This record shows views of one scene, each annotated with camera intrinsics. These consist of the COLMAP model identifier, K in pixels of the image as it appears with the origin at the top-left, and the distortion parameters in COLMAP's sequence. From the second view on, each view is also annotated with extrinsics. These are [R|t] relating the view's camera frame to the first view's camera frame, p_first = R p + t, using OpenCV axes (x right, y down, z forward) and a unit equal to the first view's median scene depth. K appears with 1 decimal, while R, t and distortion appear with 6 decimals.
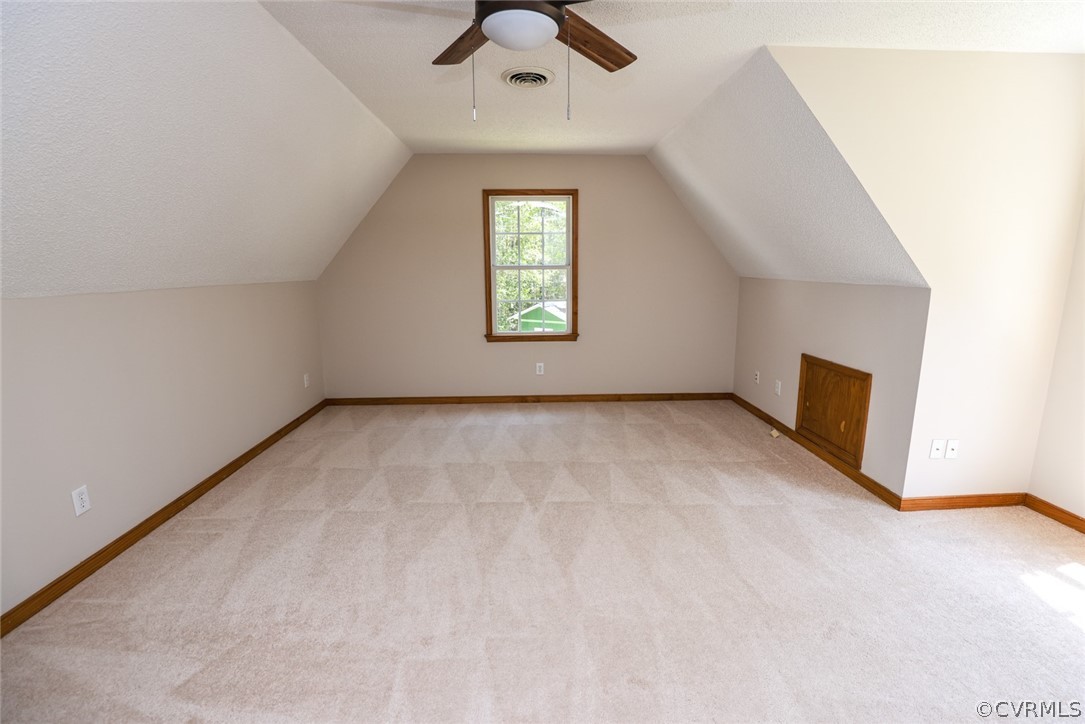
lens RADIAL K [[495.6, 0, 547.8], [0, 495.6, 364.4], [0, 0, 1]] dist [-0.033957, 0.003924]
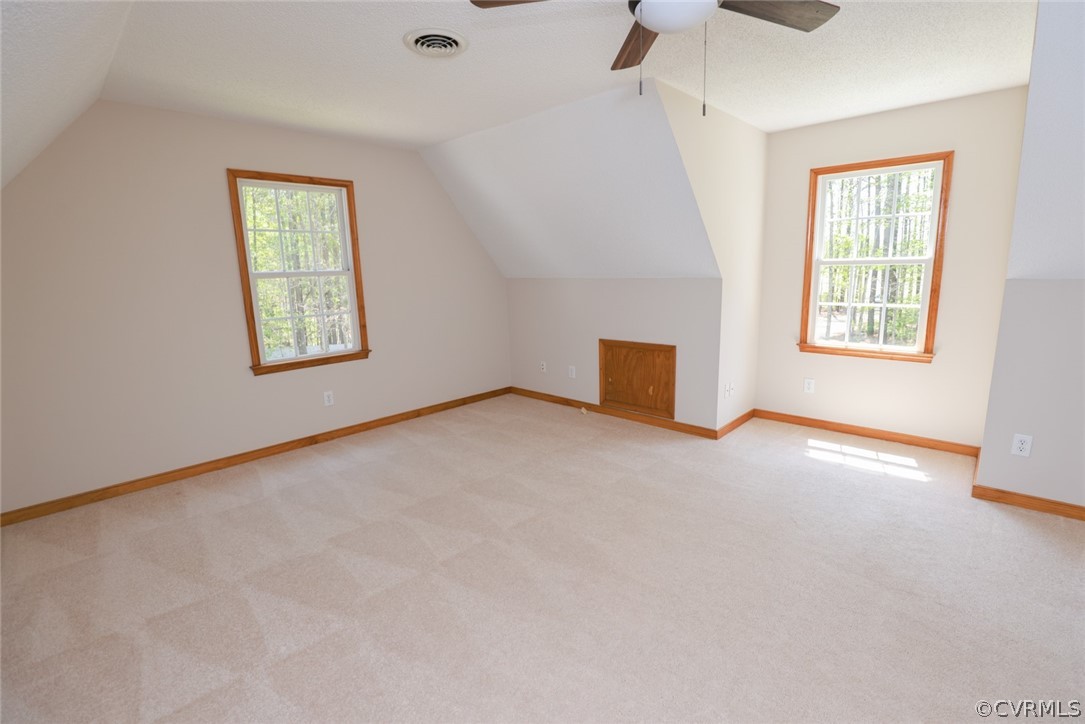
lens RADIAL K [[495.6, 0, 547.8], [0, 495.6, 364.4], [0, 0, 1]] dist [-0.033957, 0.003924]
pose [[0.709532, -0.144264, 0.689748, -0.428817], [0.154353, 0.986867, 0.047627, -0.039829], [-0.687561, 0.072672, 0.722481, 0.229641]]
